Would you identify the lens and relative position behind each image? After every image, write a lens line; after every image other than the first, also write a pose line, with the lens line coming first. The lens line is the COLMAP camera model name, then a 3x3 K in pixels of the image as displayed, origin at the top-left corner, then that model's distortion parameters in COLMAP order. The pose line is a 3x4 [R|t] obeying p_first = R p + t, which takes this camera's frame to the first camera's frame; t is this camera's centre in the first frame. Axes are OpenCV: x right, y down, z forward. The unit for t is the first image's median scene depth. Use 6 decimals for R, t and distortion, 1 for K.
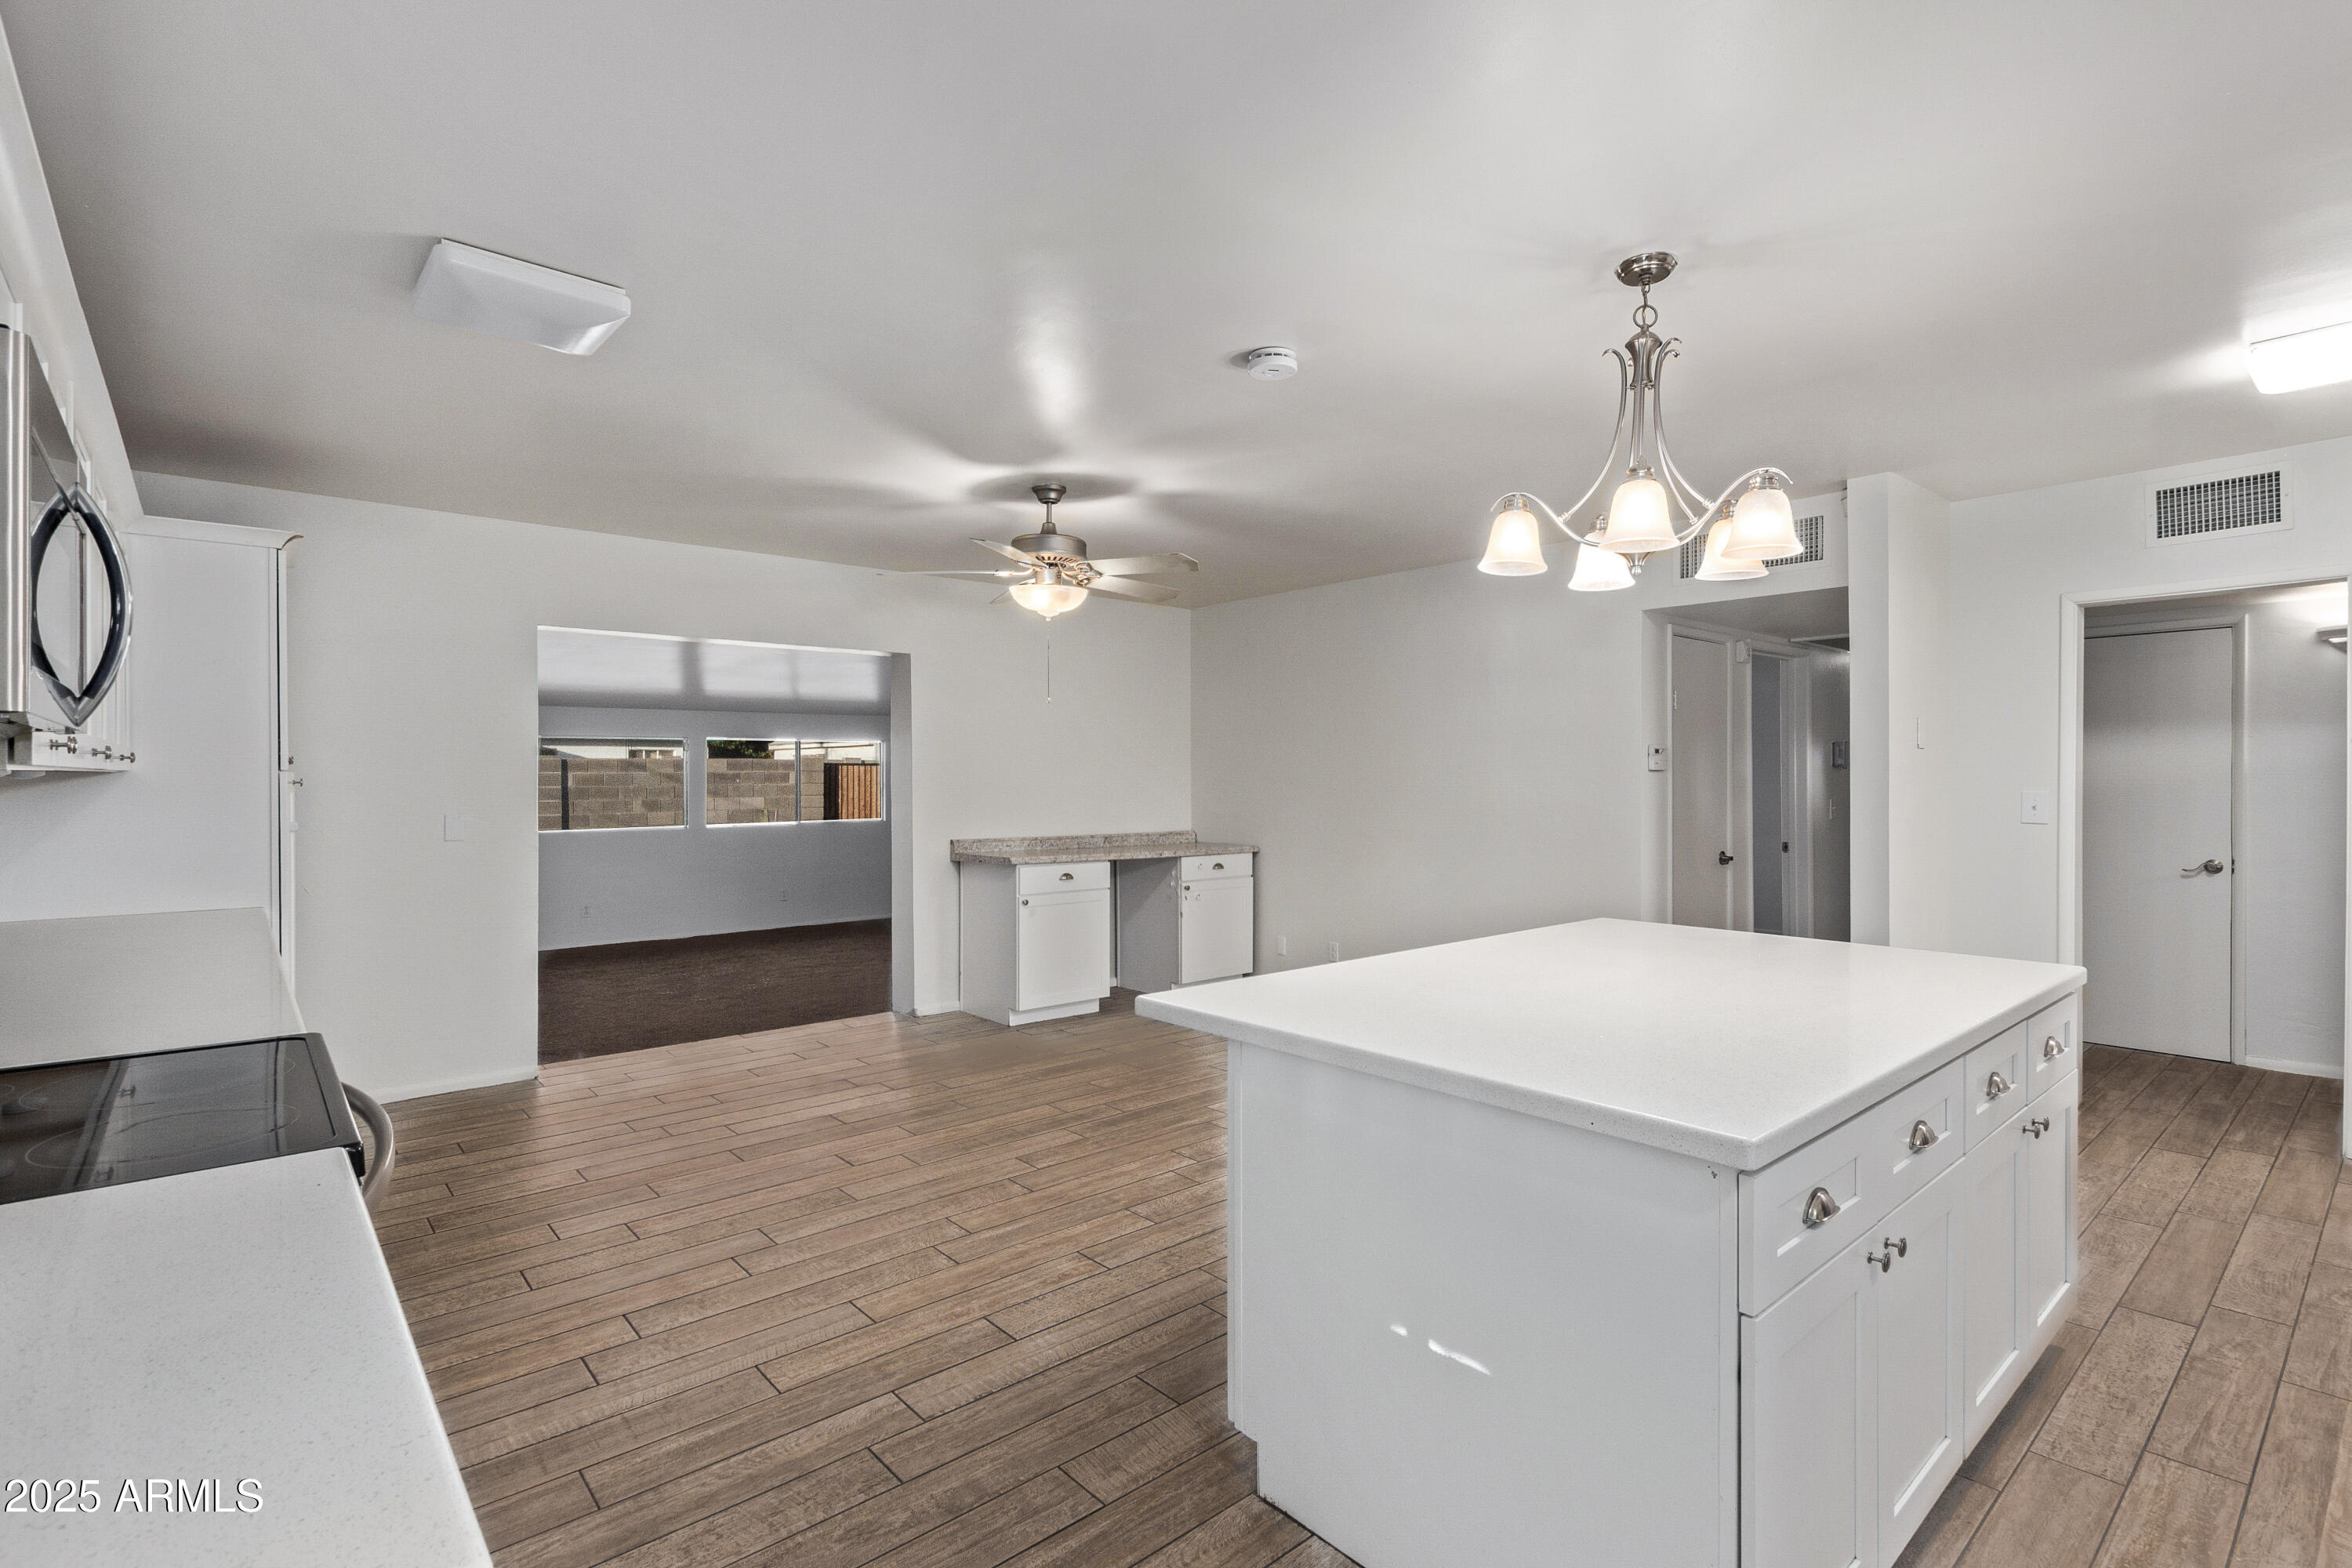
lens RADIAL K [[1052.6, 0, 1243.9], [0, 1052.6, 780.1], [0, 0, 1]] dist [0.001882, 0.000047]
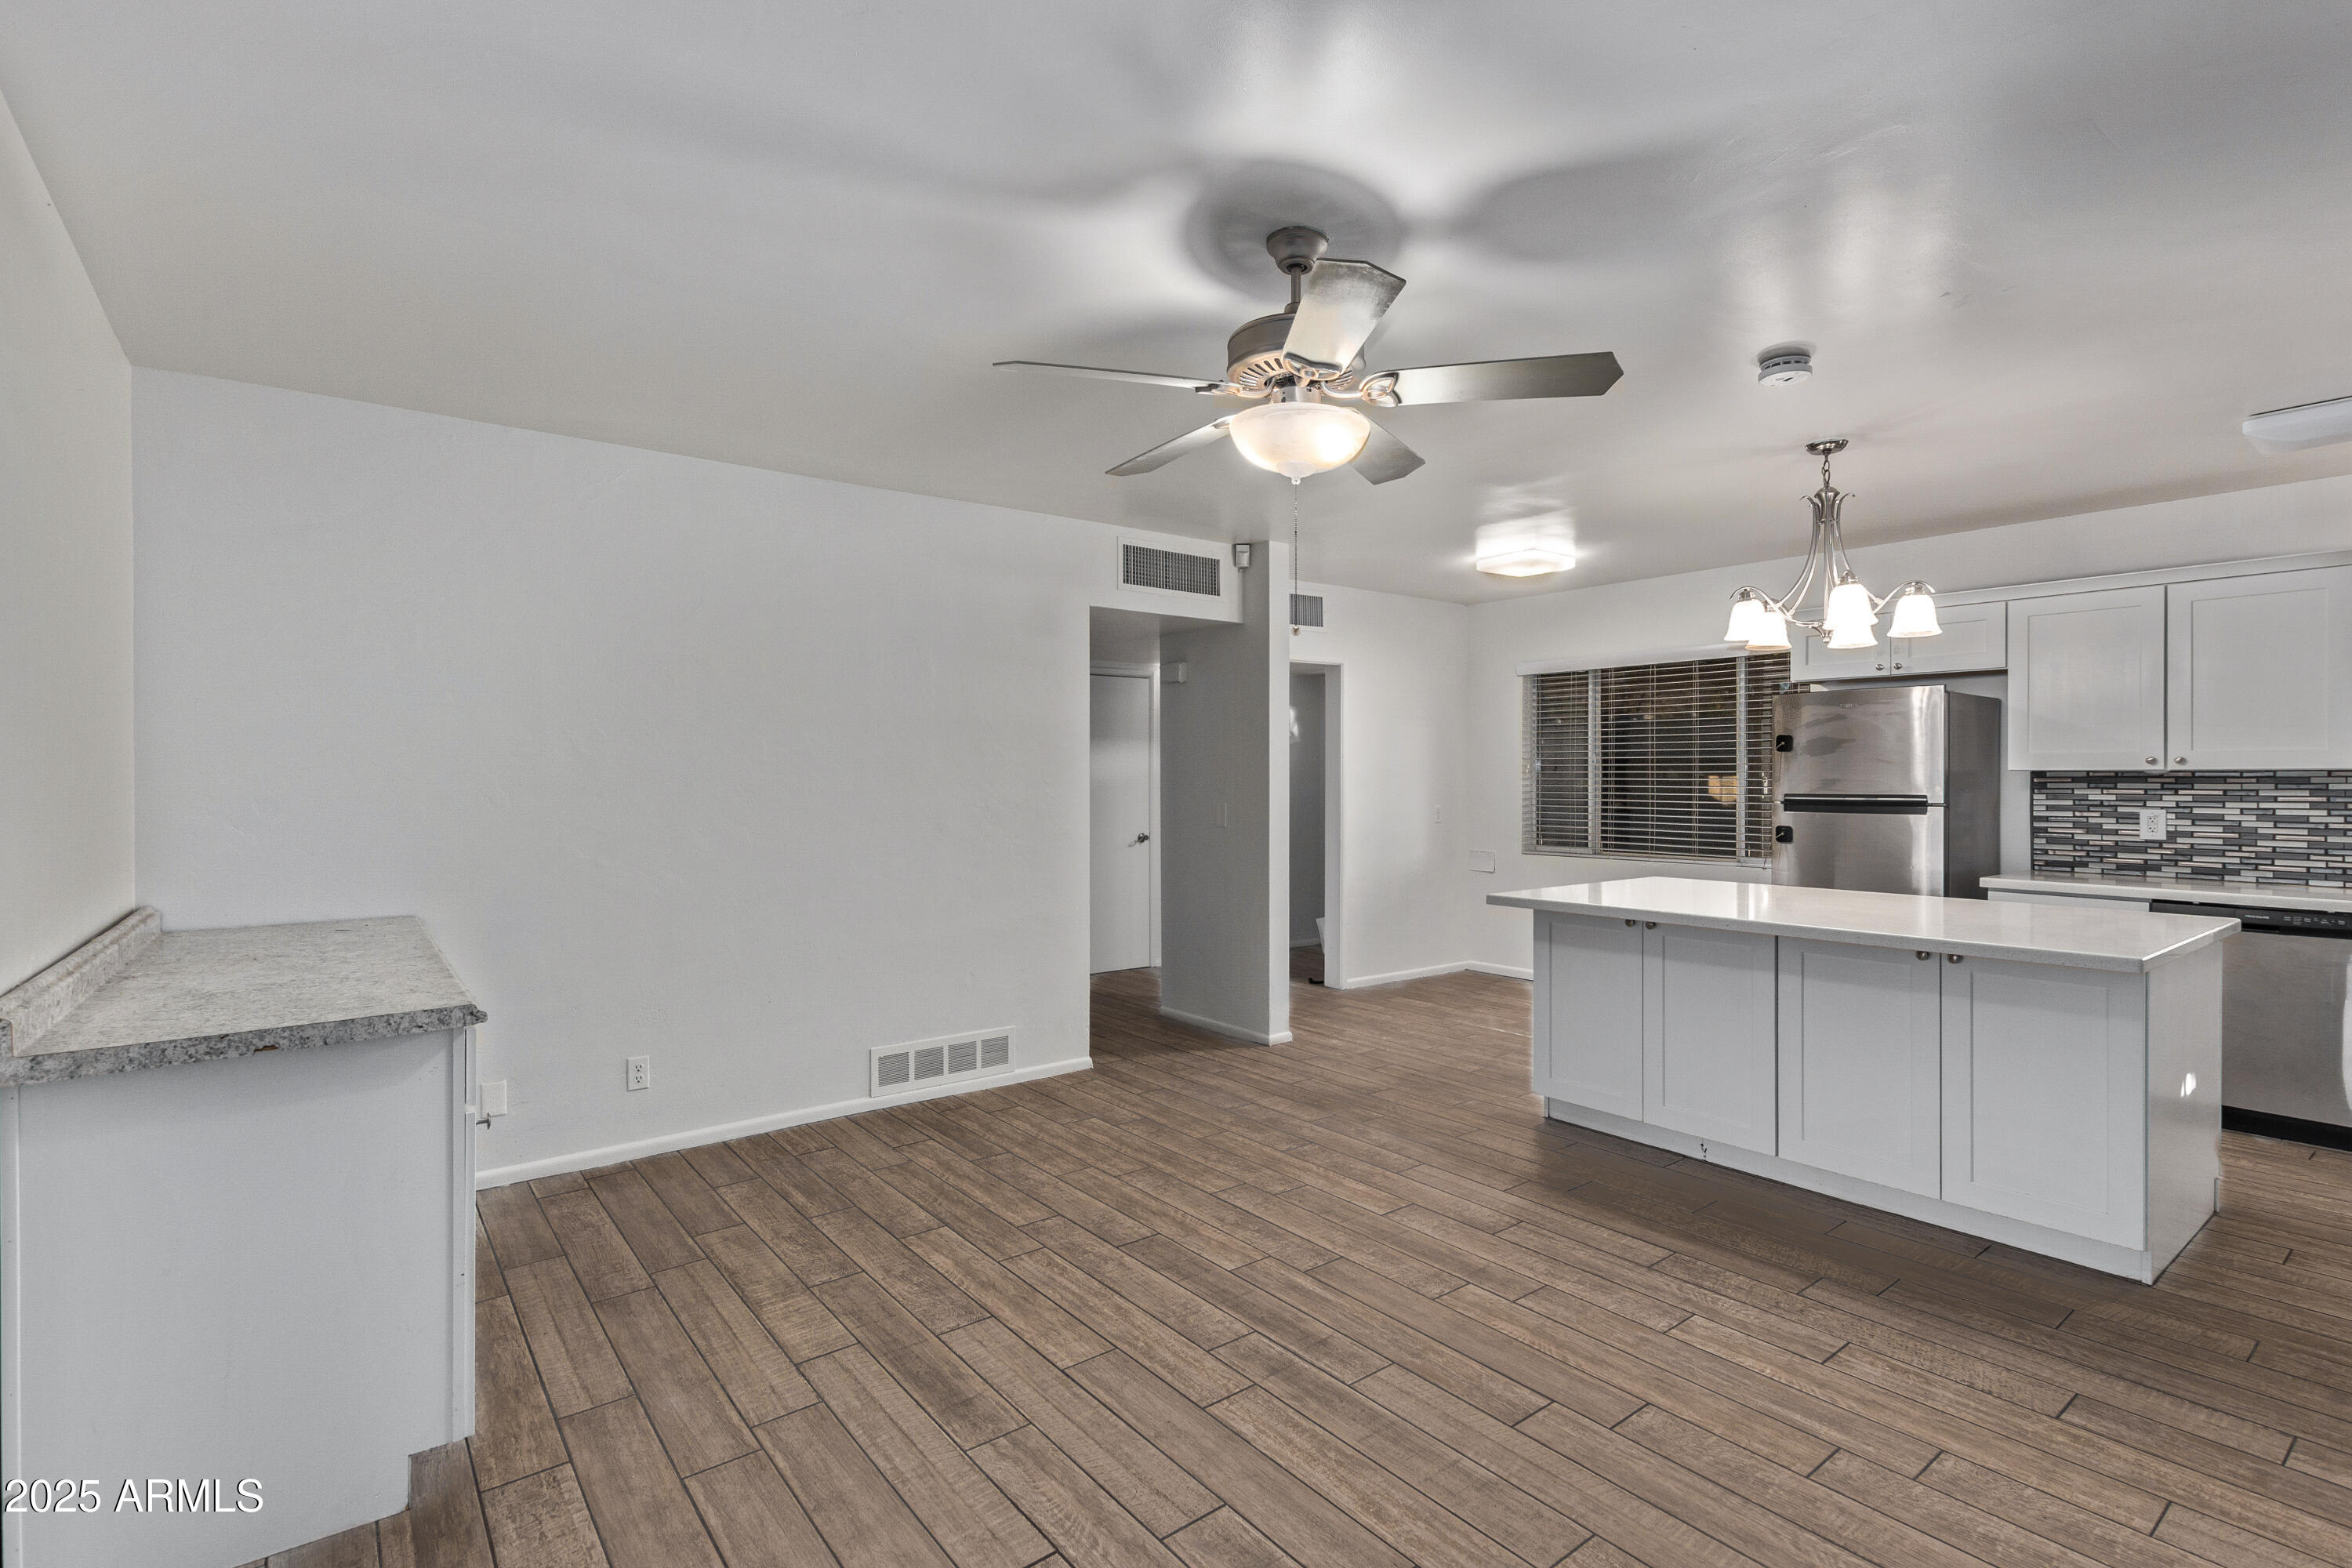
lens RADIAL K [[1047.3, 0, 1176.0], [0, 1047.3, 784.0], [0, 0, 1]] dist [-0.000493, -0.001133]
pose [[0.143705, -0.005083, 0.989607, -0.938954], [0.005908, 0.999973, 0.004278, -0.002470], [-0.989603, 0.005232, 0.143732, 1.261816]]
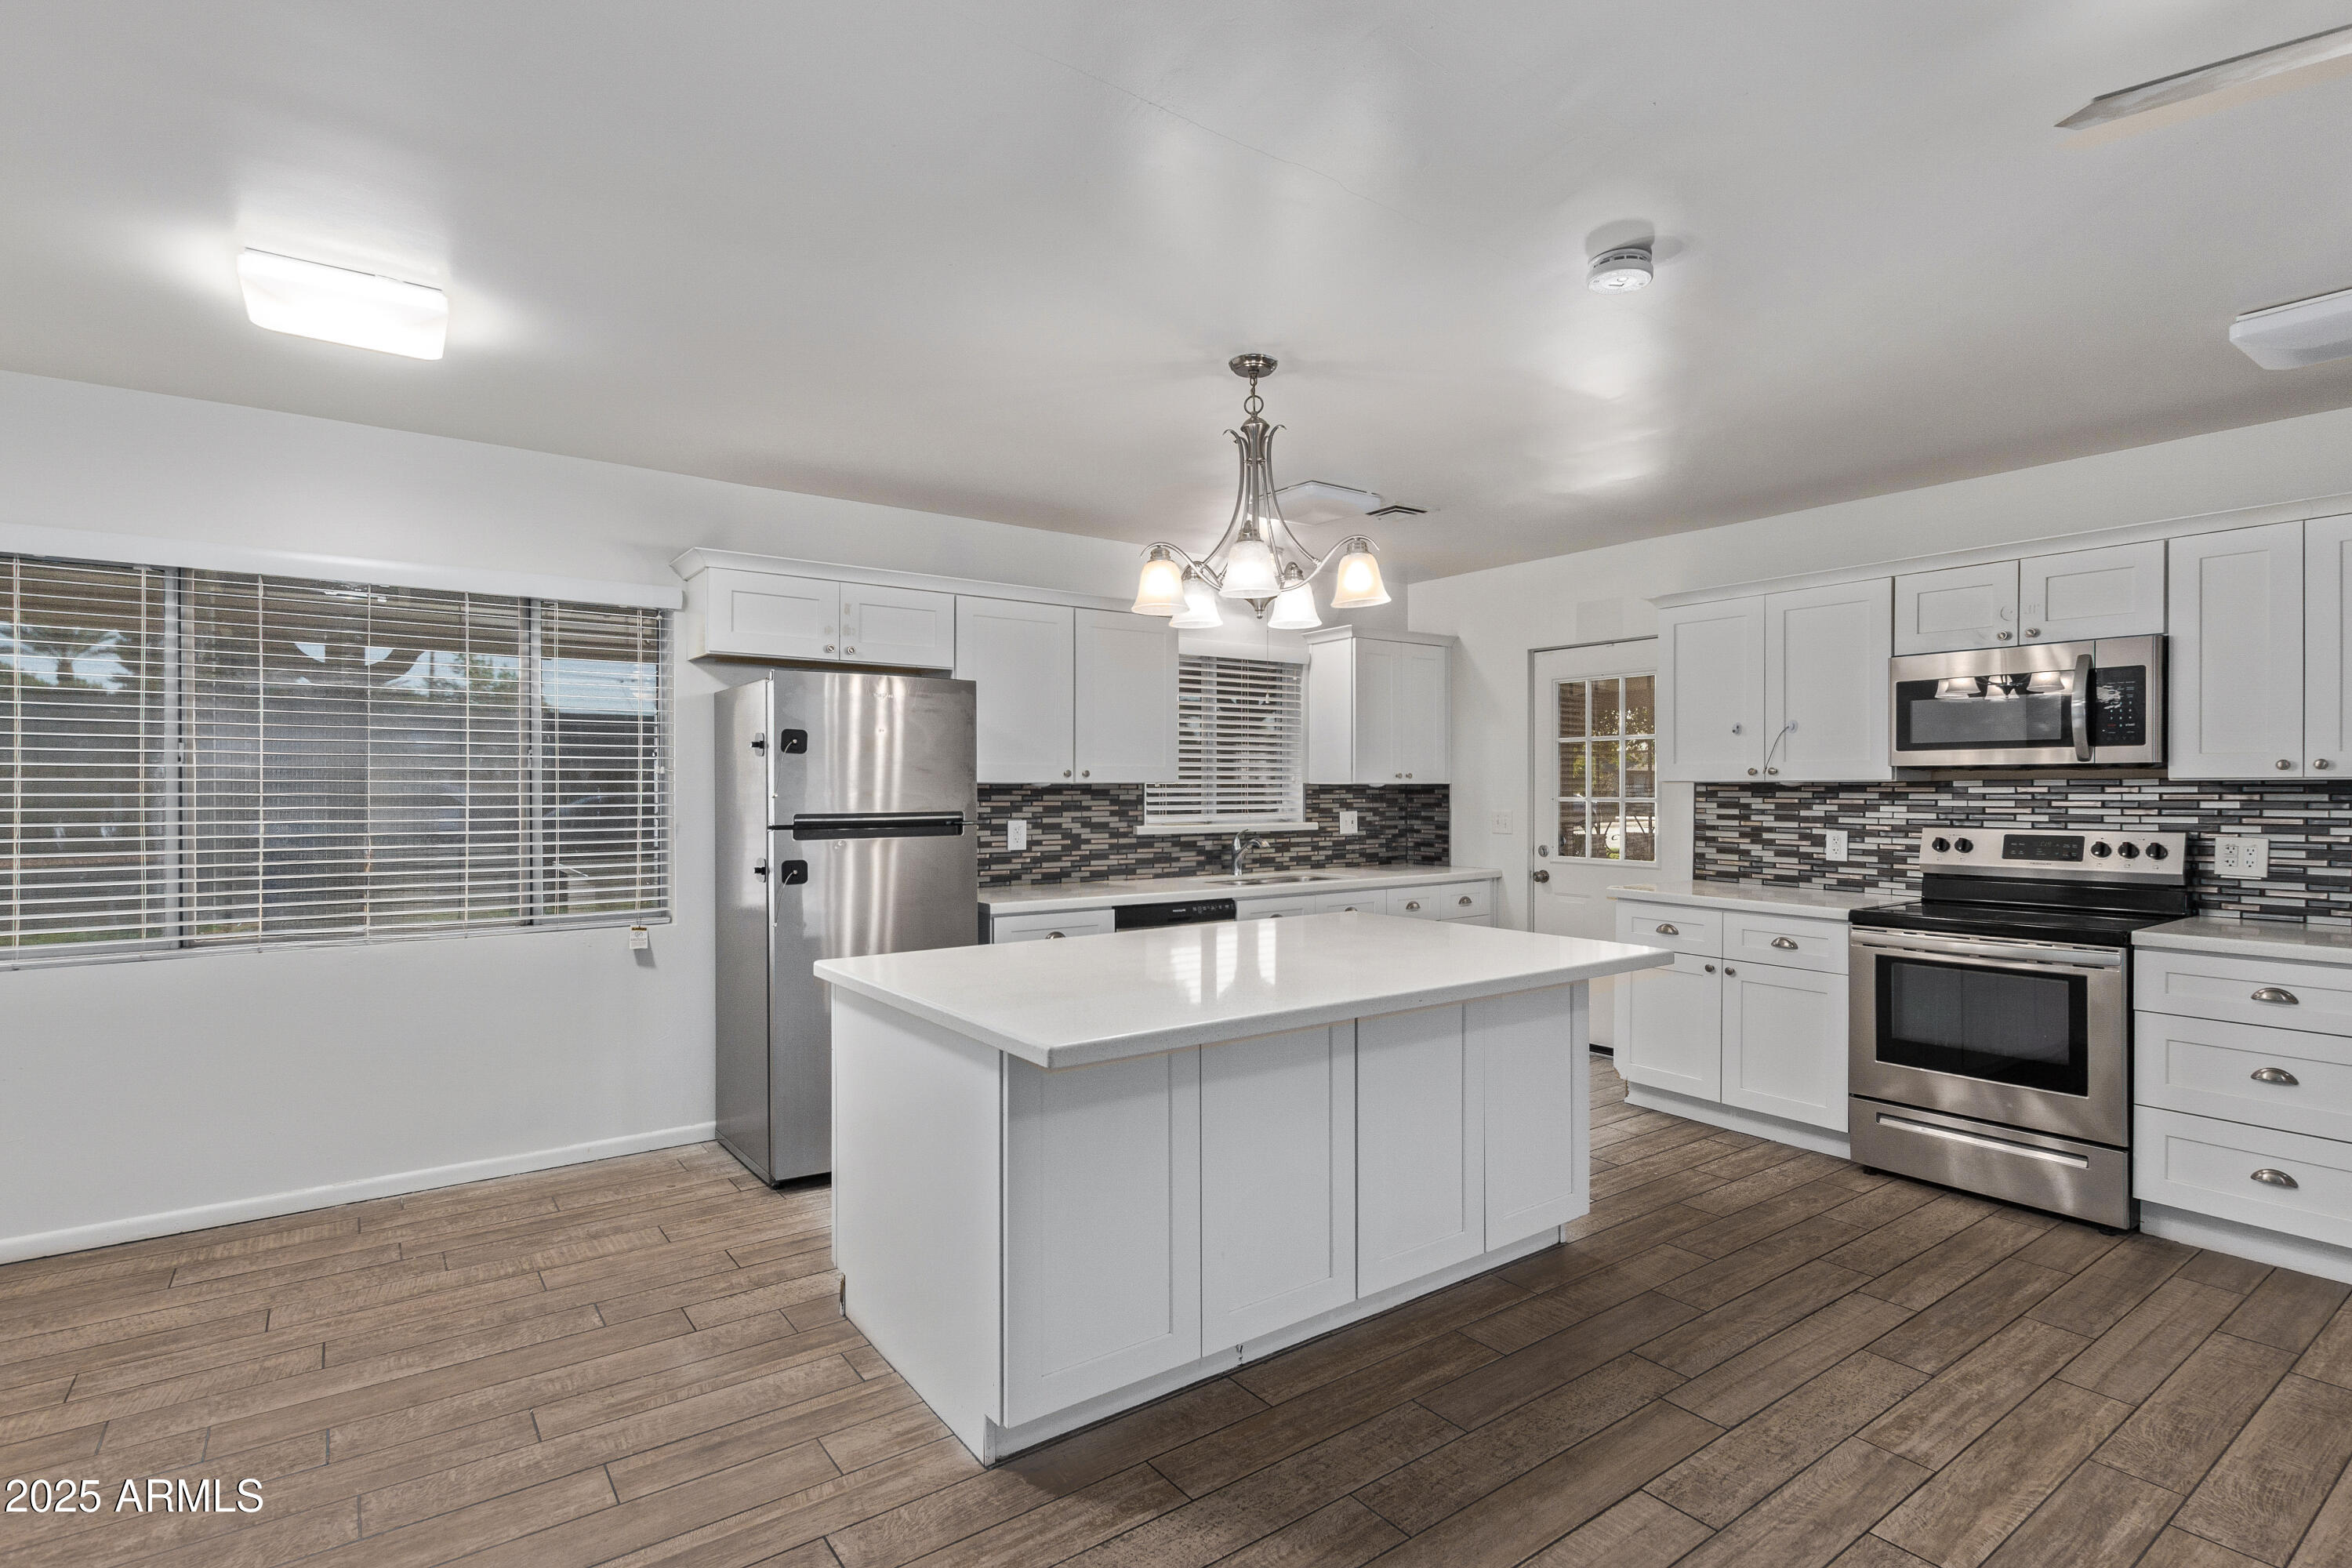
lens RADIAL K [[1120.1, 0, 1138.4], [0, 1120.1, 792.8], [0, 0, 1]] dist [0.015571, -0.007536]
pose [[-0.983925, 0.002545, 0.178563, 0.205691], [0.004142, 0.999955, 0.008571, -0.005922], [-0.178533, 0.009173, -0.983891, 1.672077]]
